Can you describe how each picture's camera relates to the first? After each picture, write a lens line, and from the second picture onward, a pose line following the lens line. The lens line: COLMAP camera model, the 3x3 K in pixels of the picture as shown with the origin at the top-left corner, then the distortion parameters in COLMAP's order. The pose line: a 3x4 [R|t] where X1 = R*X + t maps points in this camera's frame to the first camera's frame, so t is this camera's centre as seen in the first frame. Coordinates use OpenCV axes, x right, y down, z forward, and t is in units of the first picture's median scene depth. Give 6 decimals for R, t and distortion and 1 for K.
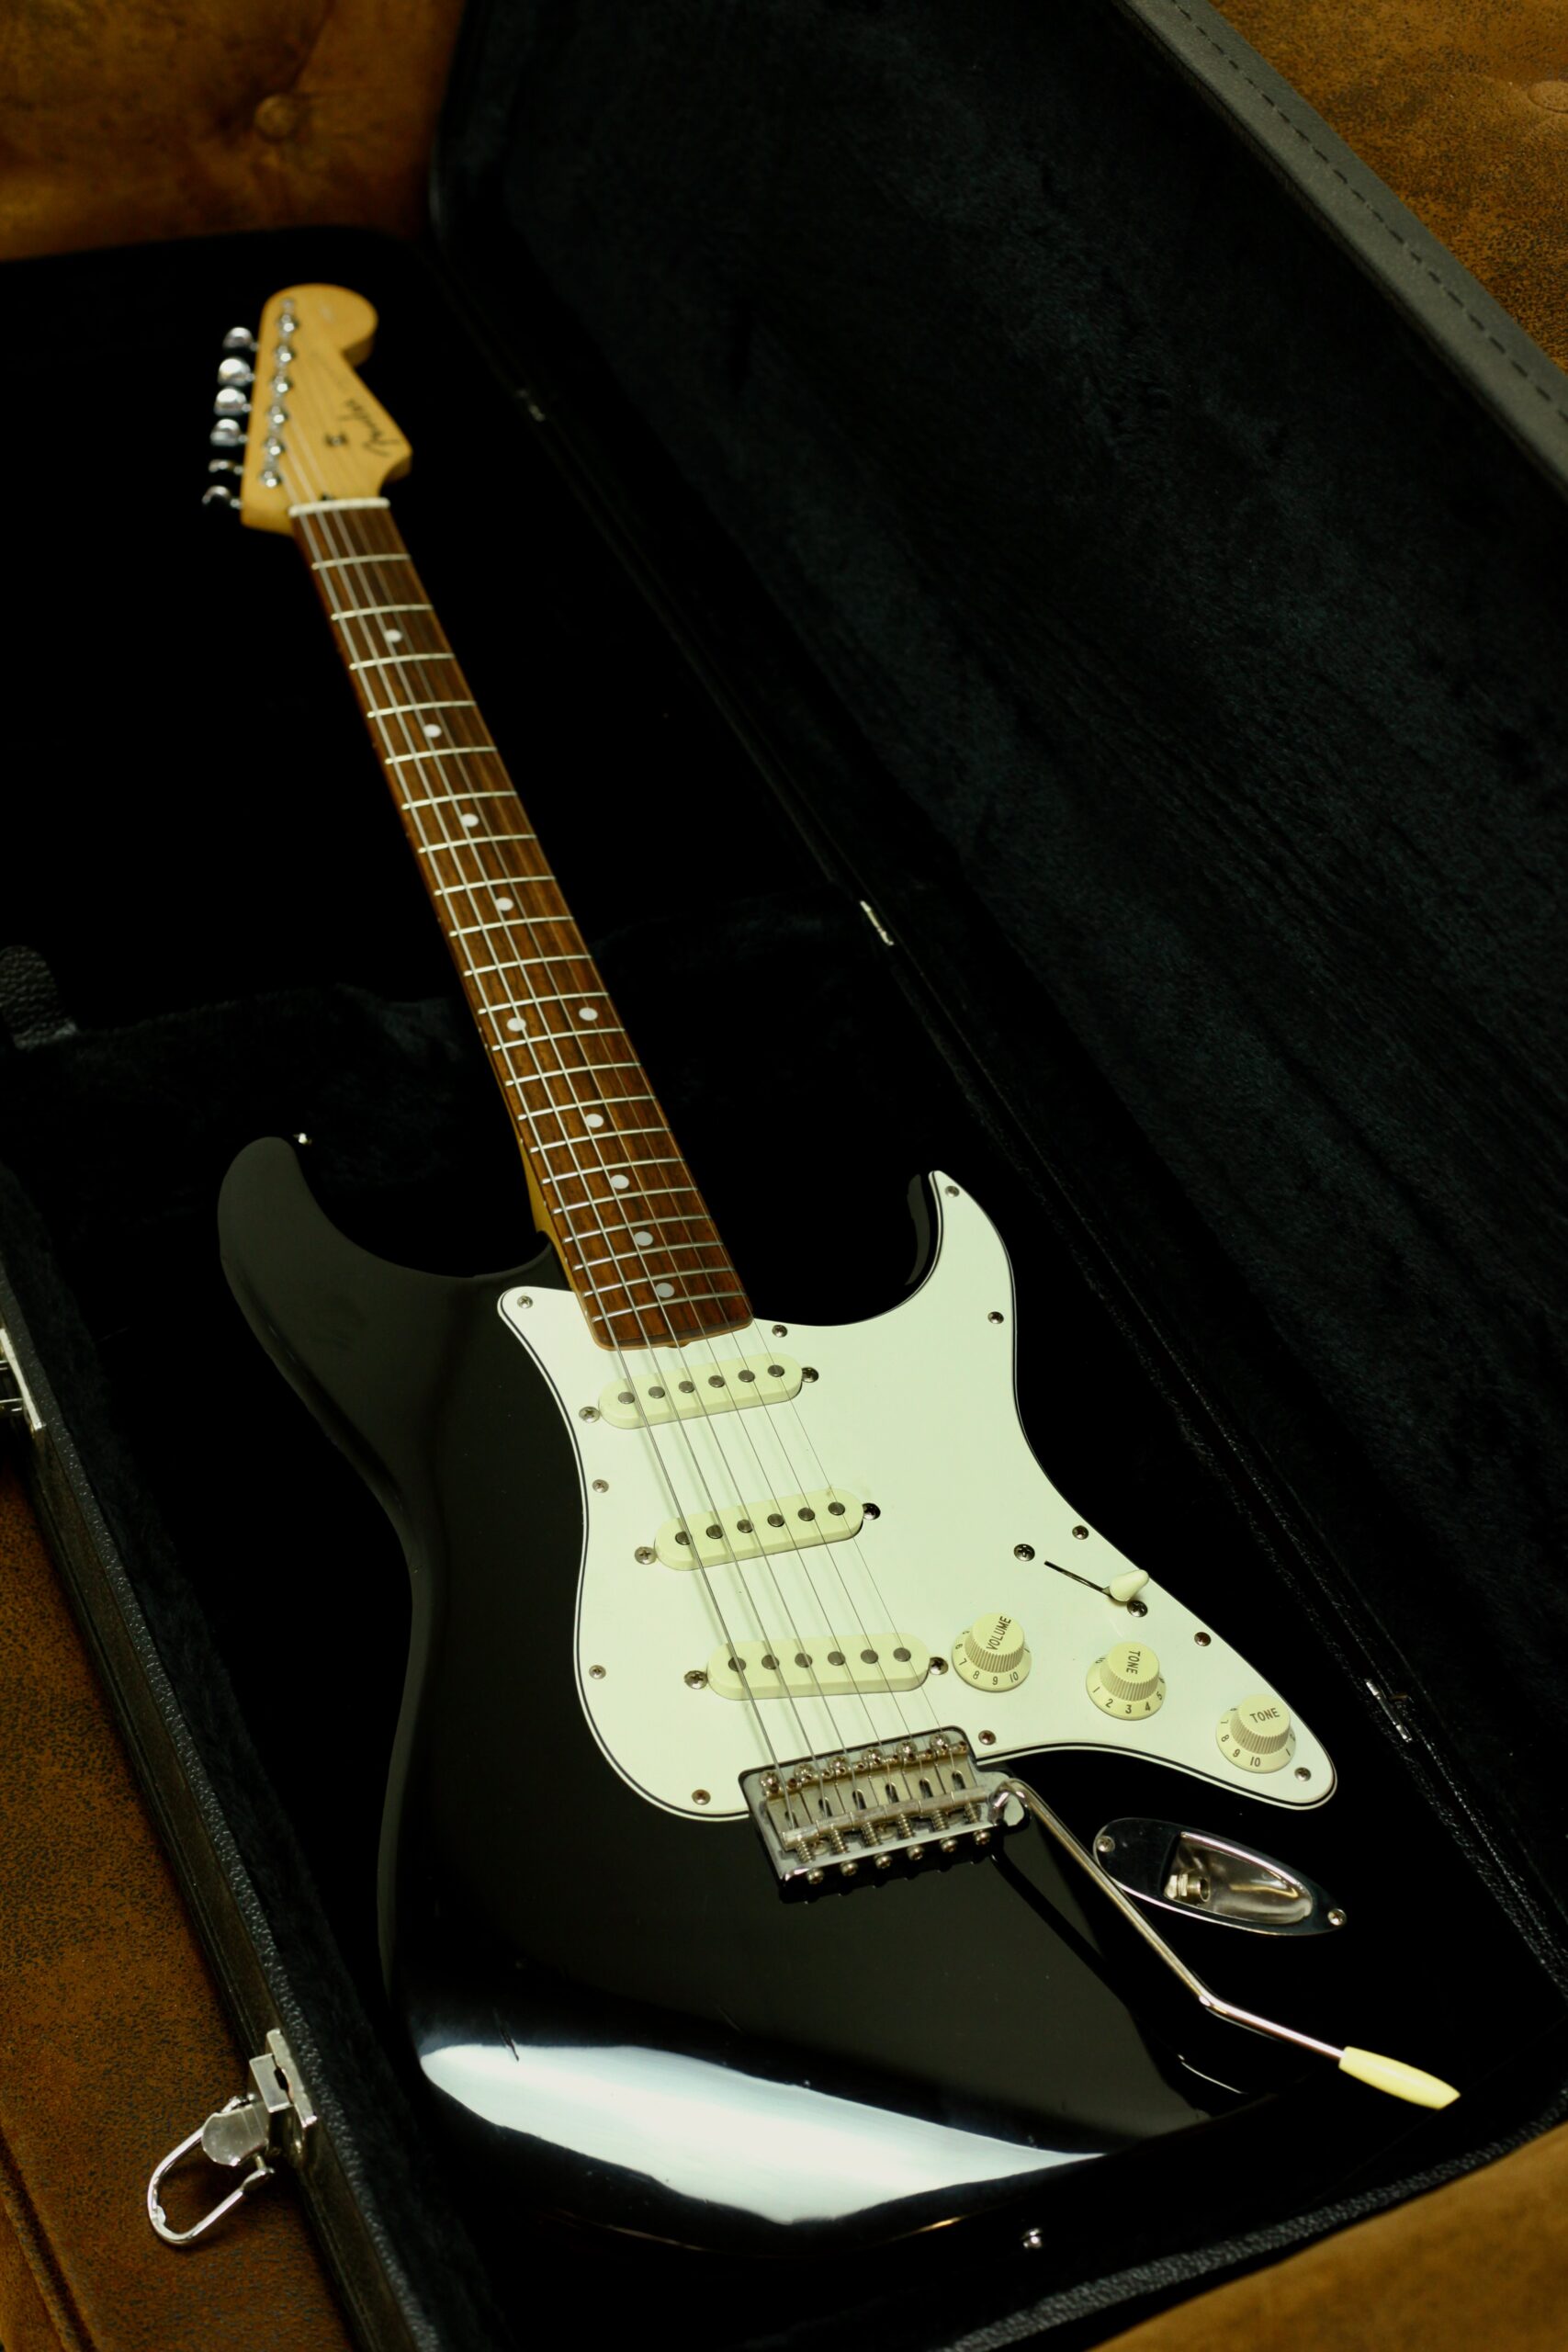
lens RADIAL K [[3282.5, 0, 778.7], [0, 3282.5, 1181.7], [0, 0, 1]] dist [-0.023734, -0.038260]
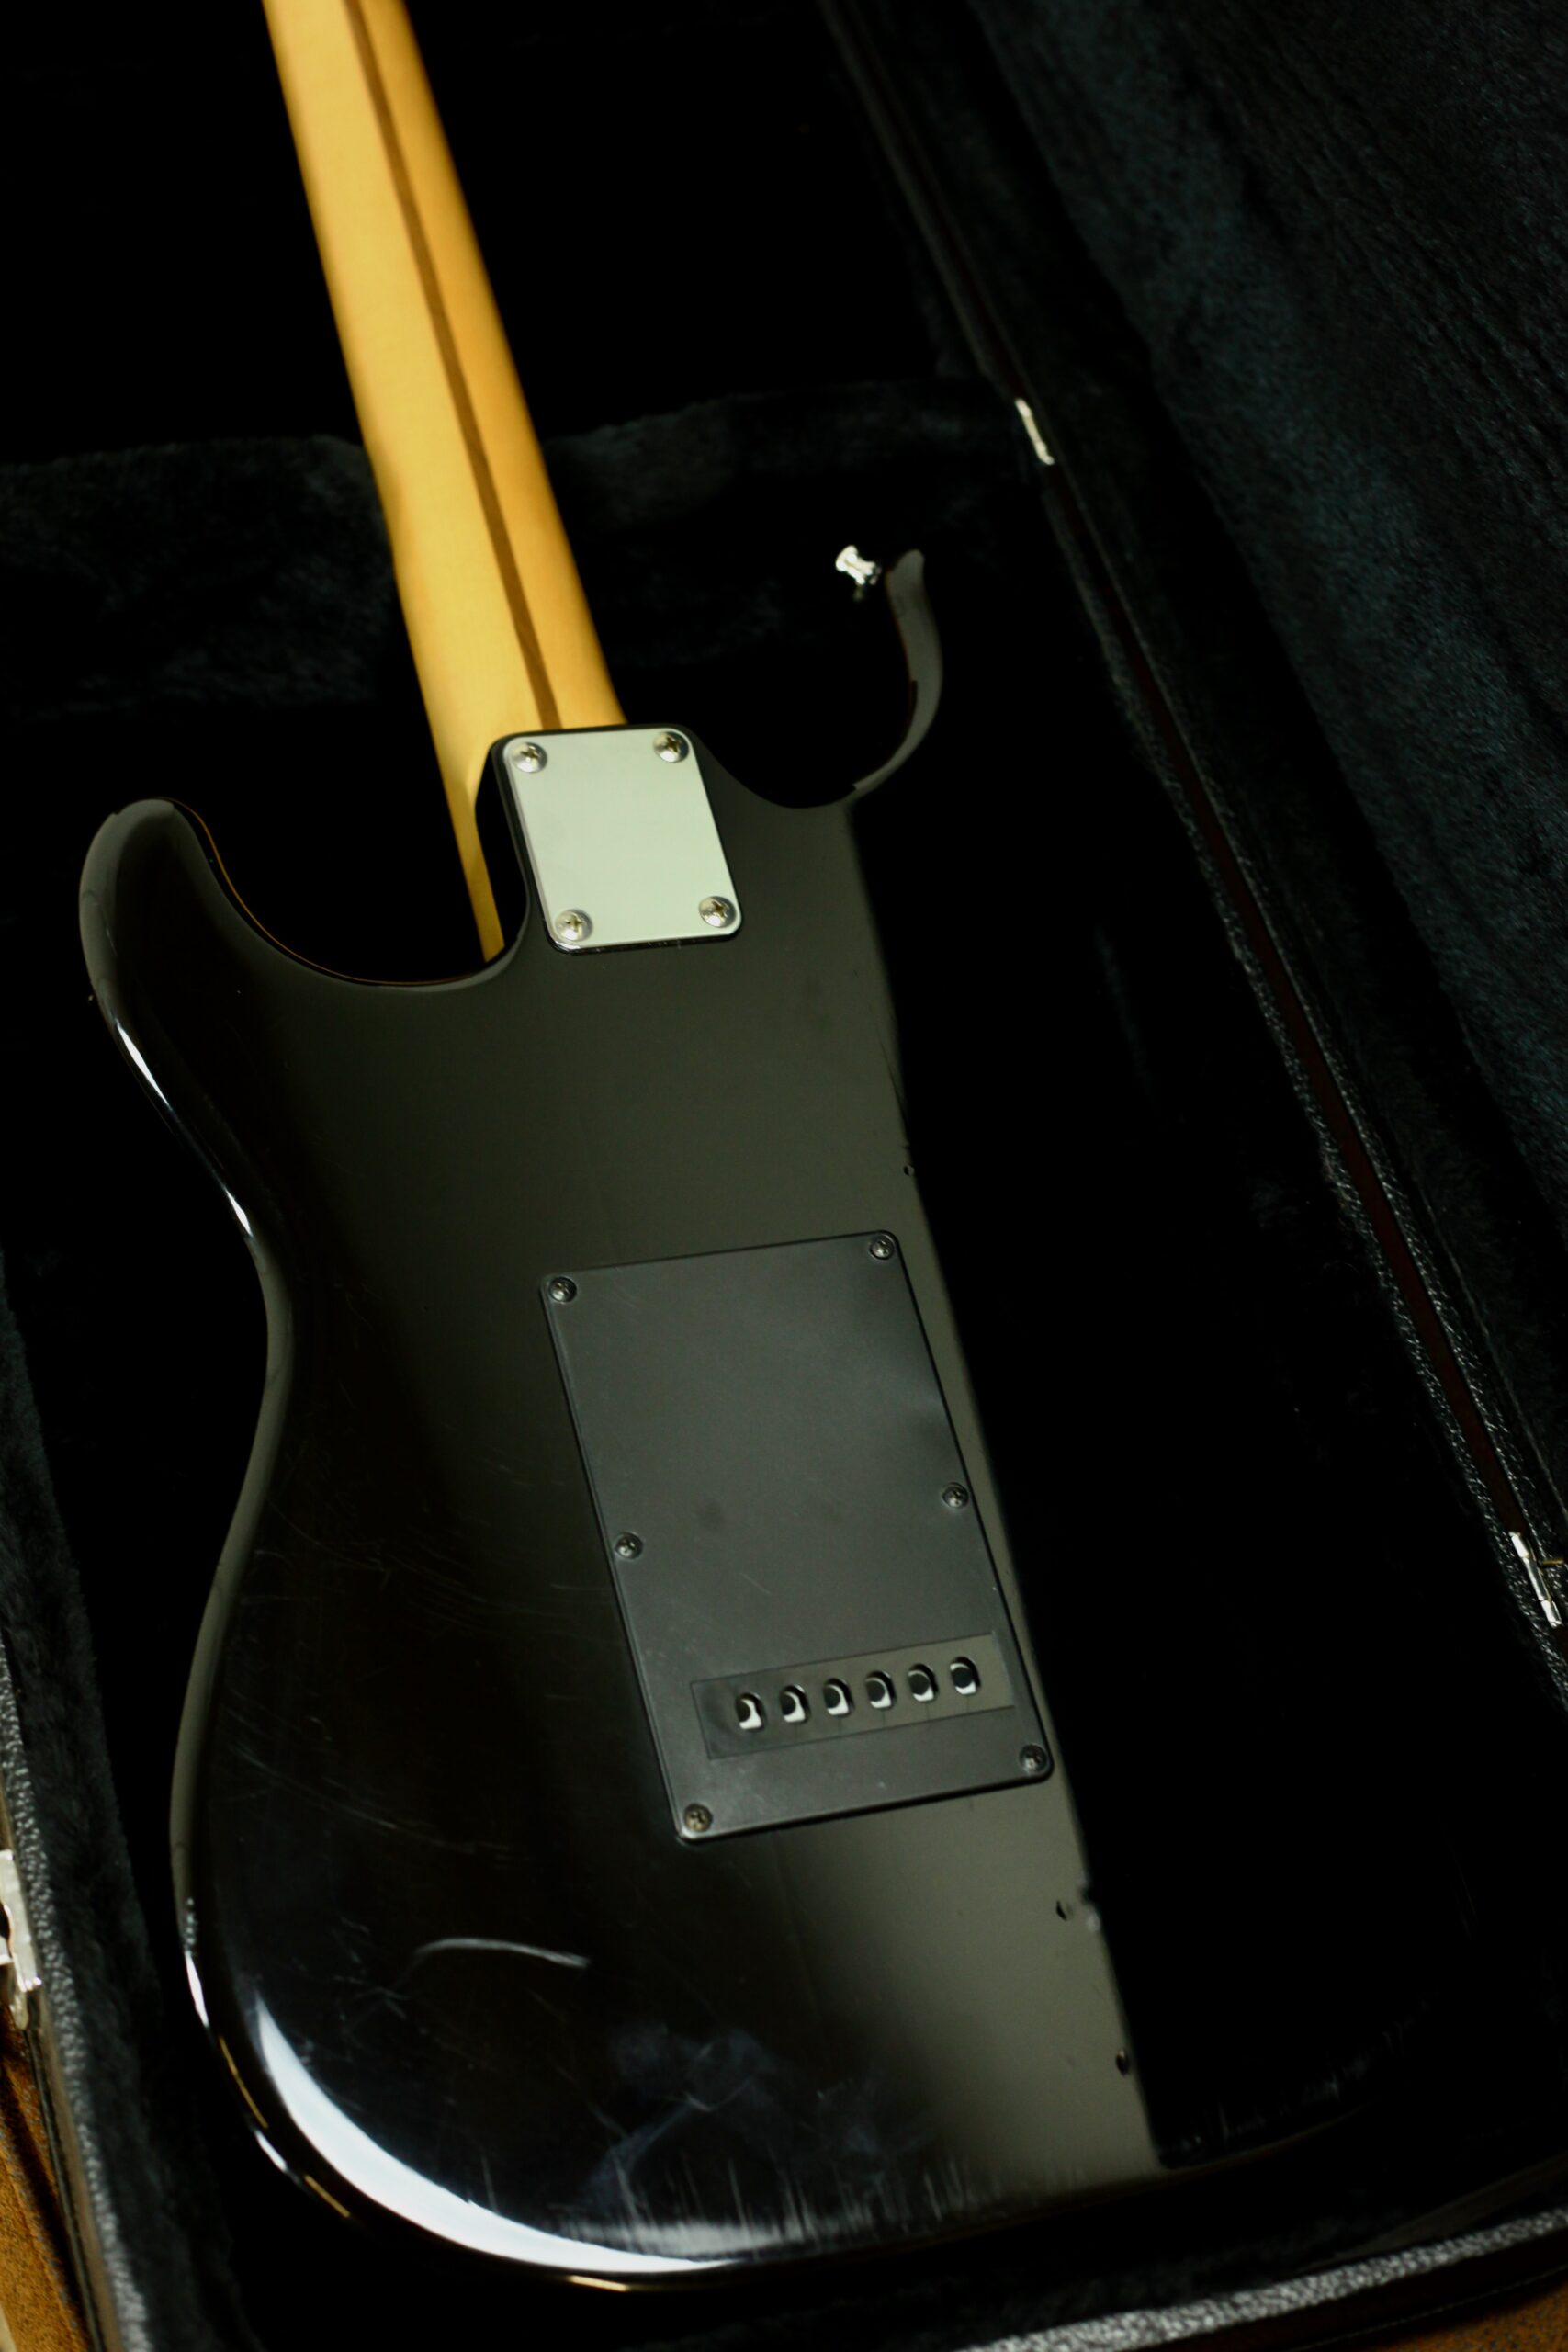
lens RADIAL K [[3609.9, 0, 787.0], [0, 3609.9, 1173.2], [0, 0, 1]] dist [-0.070418, -0.188531]
pose [[0.991841, 0.122919, -0.033803, 0.026692], [-0.116646, 0.982030, 0.148360, -0.031193], [0.051432, -0.143207, 0.988355, 0.159426]]
